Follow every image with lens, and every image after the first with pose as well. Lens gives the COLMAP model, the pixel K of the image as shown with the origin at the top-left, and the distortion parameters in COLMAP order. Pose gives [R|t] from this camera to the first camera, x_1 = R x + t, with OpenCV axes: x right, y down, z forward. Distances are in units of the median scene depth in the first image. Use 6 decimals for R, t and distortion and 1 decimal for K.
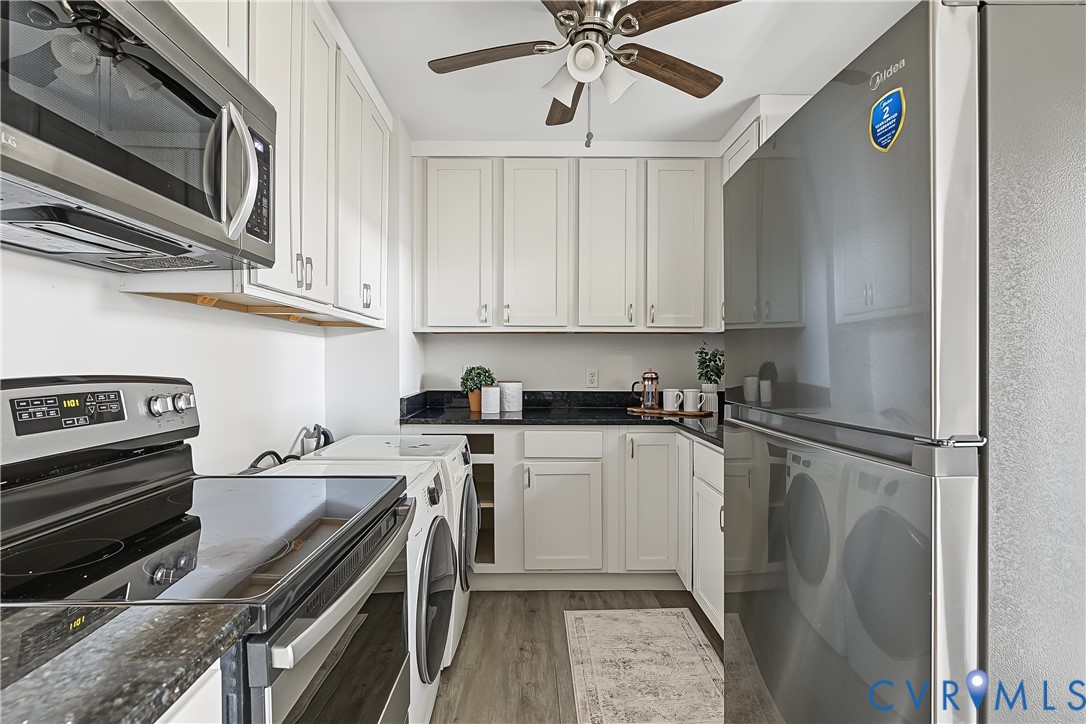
lens RADIAL K [[555.1, 0, 542.4], [0, 555.1, 364.2], [0, 0, 1]] dist [-0.006946, -0.001096]
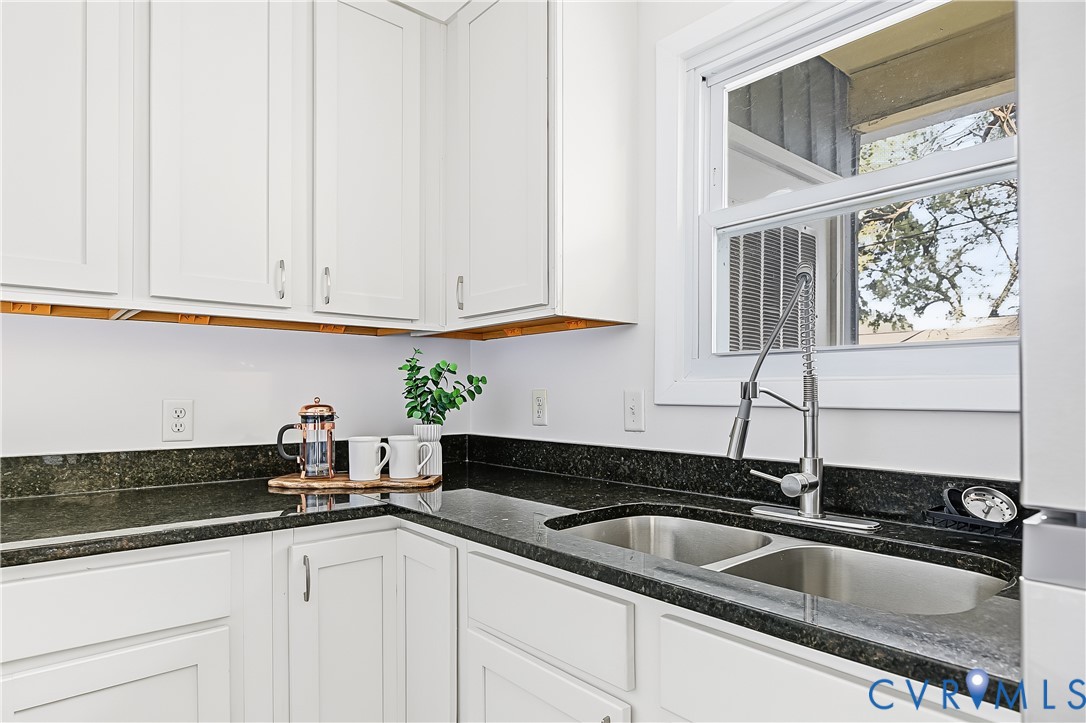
lens RADIAL K [[618.2, 0, 537.5], [0, 618.2, 393.1], [0, 0, 1]] dist [-0.014441, 0.004398]
pose [[0.774497, 0.003202, 0.632570, -0.002822], [0.004931, 0.999926, -0.011099, 0.012962], [-0.632559, 0.011715, 0.774424, 0.518140]]
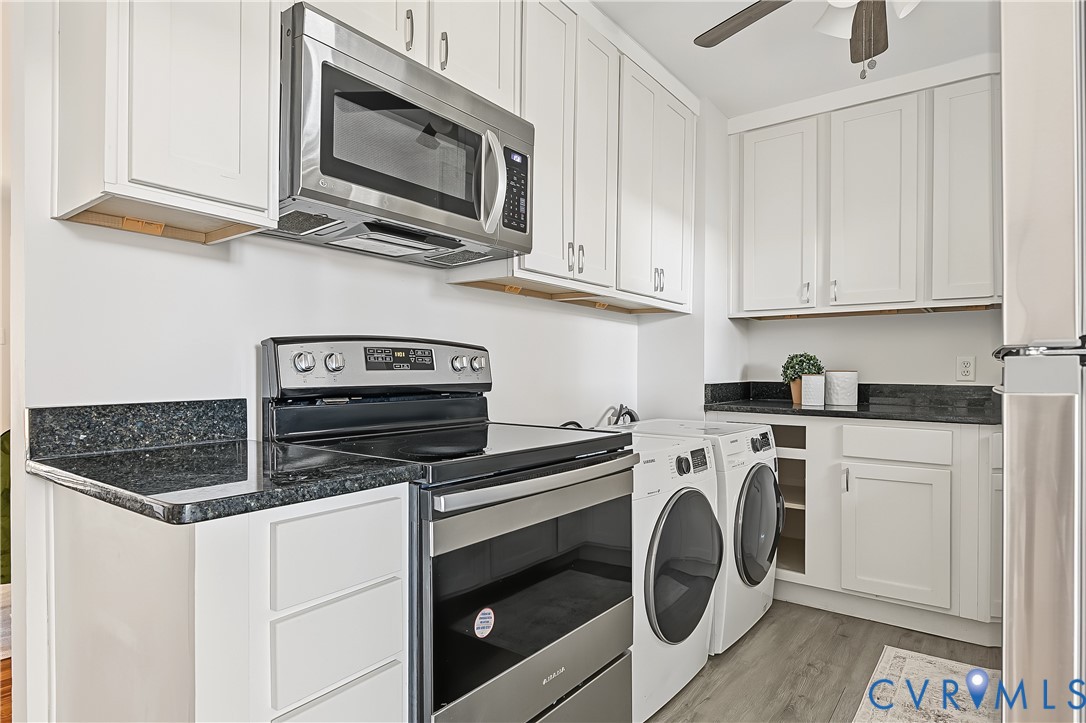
lens RADIAL K [[618.2, 0, 542.8], [0, 618.2, 367.2], [0, 0, 1]] dist [-0.014441, 0.004398]
pose [[0.780052, -0.001118, -0.625714, 0.202550], [-0.010067, 0.999847, -0.014337, 0.050664], [0.625634, 0.017483, 0.779921, -0.028228]]
